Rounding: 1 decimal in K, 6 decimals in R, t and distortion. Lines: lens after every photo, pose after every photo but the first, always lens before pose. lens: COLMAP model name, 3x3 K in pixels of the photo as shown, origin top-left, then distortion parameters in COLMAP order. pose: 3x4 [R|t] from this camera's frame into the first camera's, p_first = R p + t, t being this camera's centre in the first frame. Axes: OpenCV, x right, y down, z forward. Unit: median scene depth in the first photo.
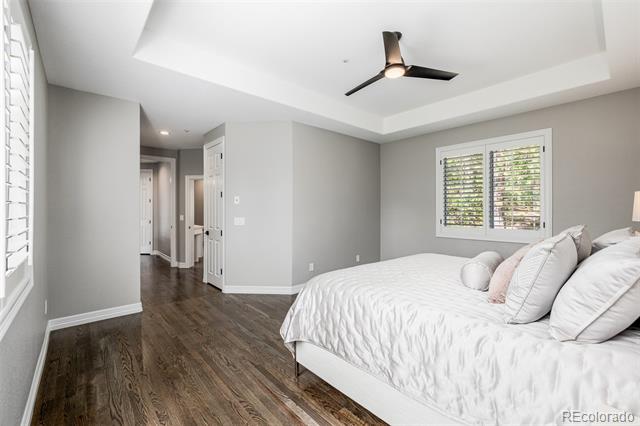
lens RADIAL K [[270.8, 0, 317.0], [0, 270.8, 208.7], [0, 0, 1]] dist [-0.000223, 0.000229]
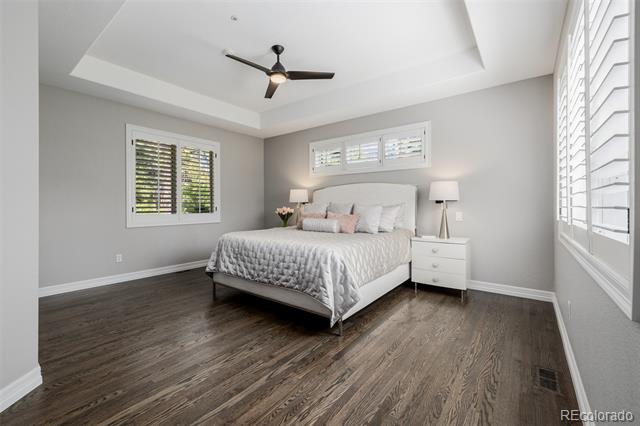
lens RADIAL K [[270.8, 0, 317.0], [0, 270.8, 208.7], [0, 0, 1]] dist [-0.000223, 0.000229]
pose [[-0.187906, -0.002863, 0.982183, -0.692765], [-0.000140, 0.999996, 0.002888, 0.055333], [-0.982187, 0.000405, -0.187906, 0.786694]]
